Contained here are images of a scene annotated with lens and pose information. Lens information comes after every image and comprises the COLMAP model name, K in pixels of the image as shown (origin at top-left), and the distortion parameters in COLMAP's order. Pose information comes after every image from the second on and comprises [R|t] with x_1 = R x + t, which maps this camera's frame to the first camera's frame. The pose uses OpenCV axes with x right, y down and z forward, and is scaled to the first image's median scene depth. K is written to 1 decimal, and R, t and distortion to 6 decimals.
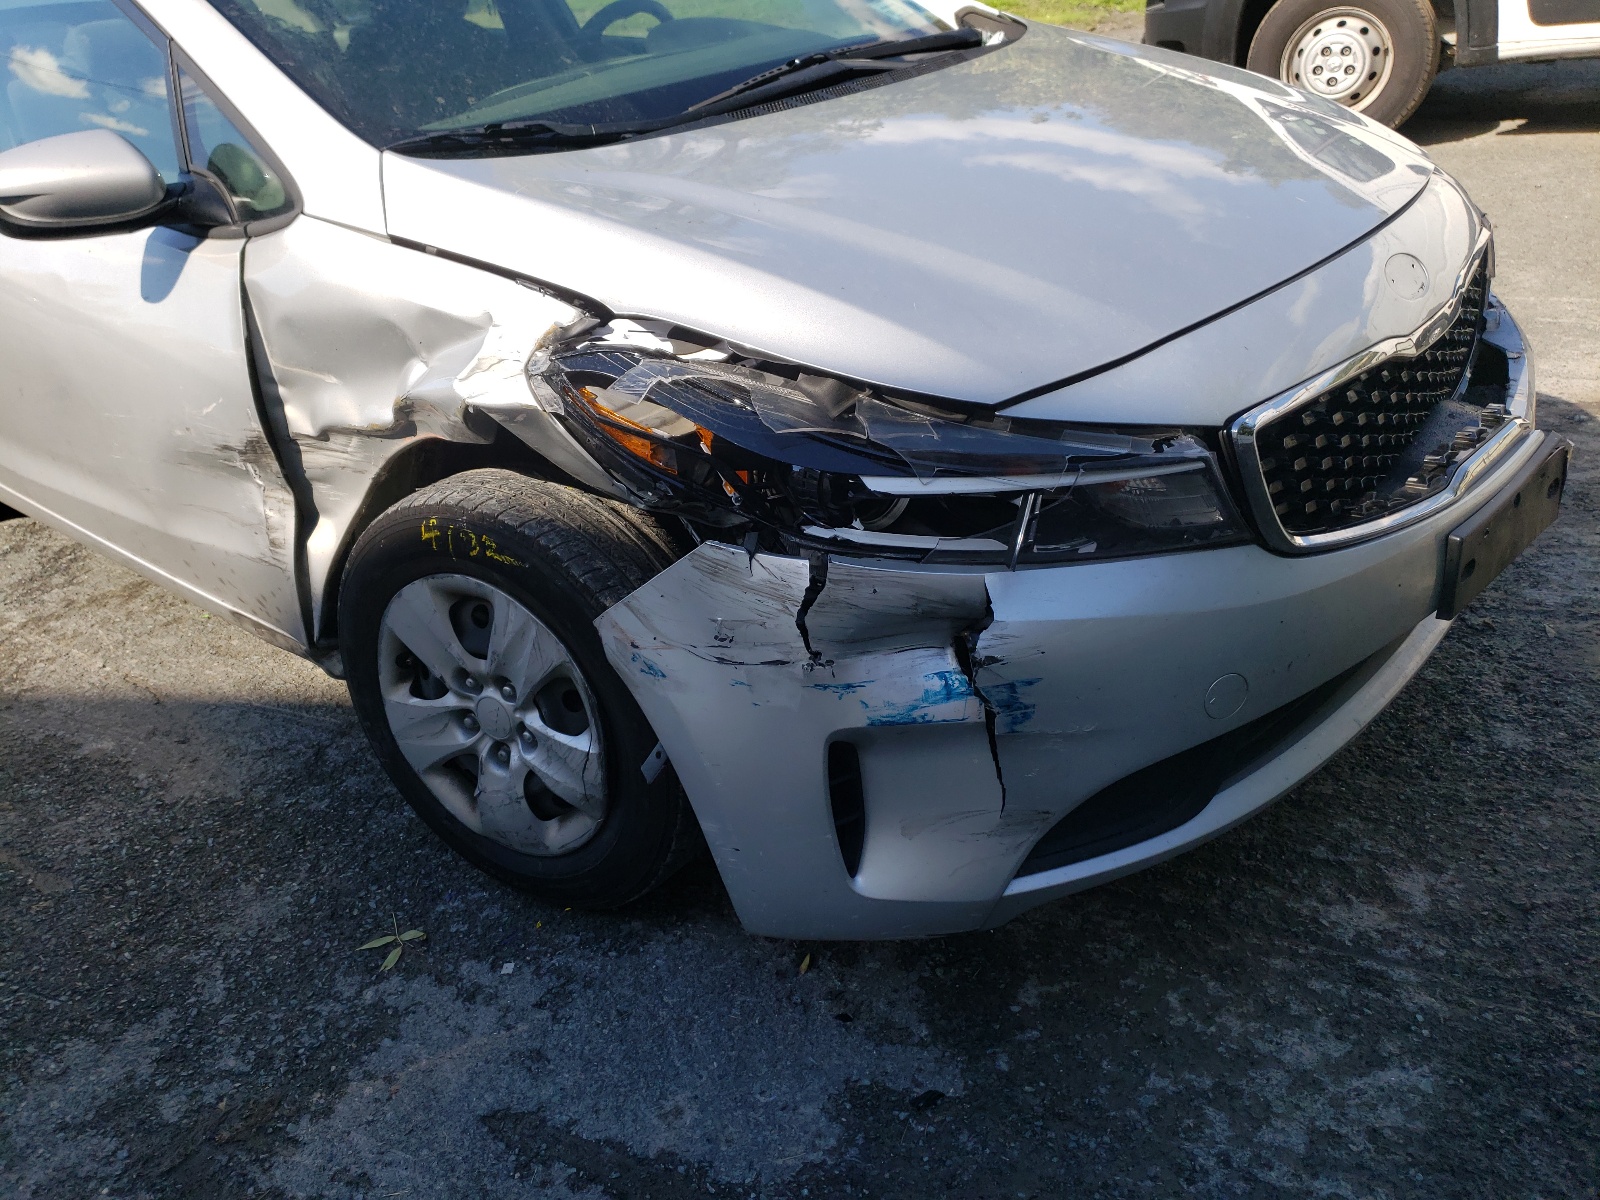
lens RADIAL K [[1258.7, 0, 800.0], [0, 1258.7, 600.0], [0, 0, 1]] dist [0.028971, -0.002790]
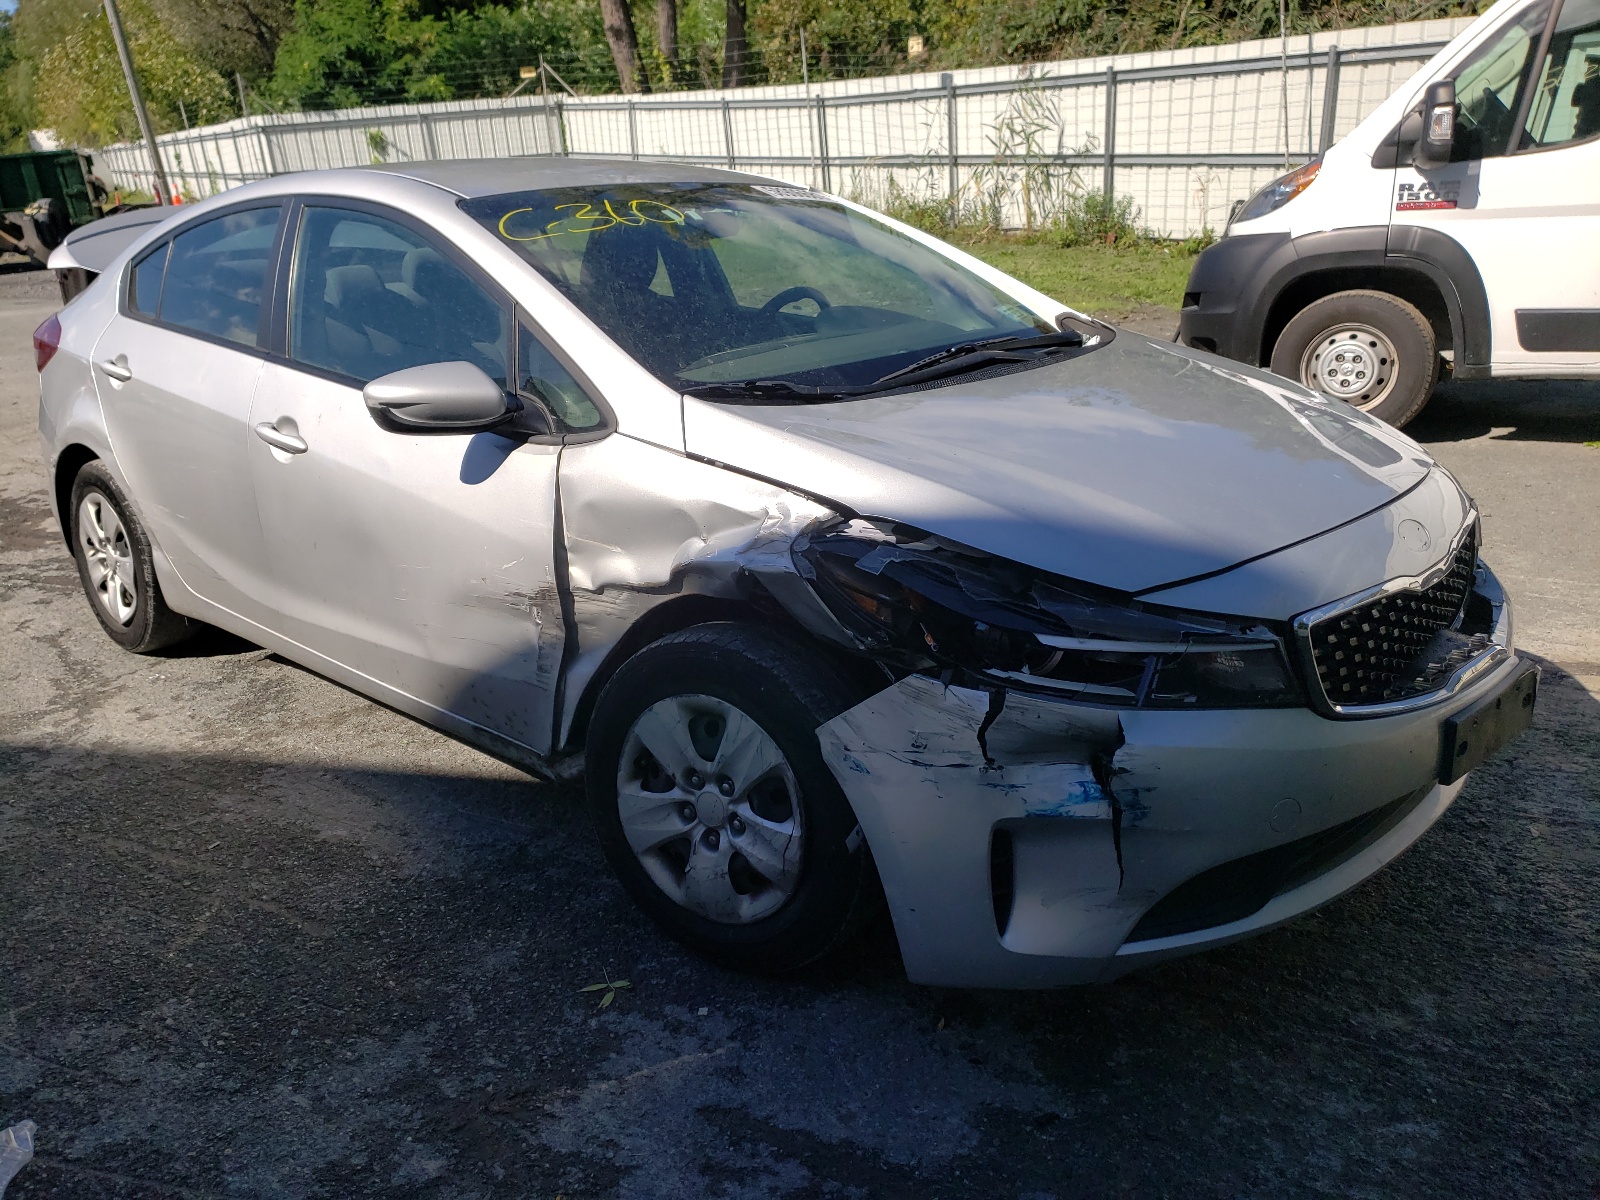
lens RADIAL K [[1221.9, 0, 800.0], [0, 1221.9, 600.0], [0, 0, 1]] dist [0.045979, -0.034623]
pose [[0.996553, 0.079789, -0.022716, -0.145286], [-0.082559, 0.980699, -0.177239, 0.101876], [0.008135, 0.178504, 0.983906, -0.300124]]
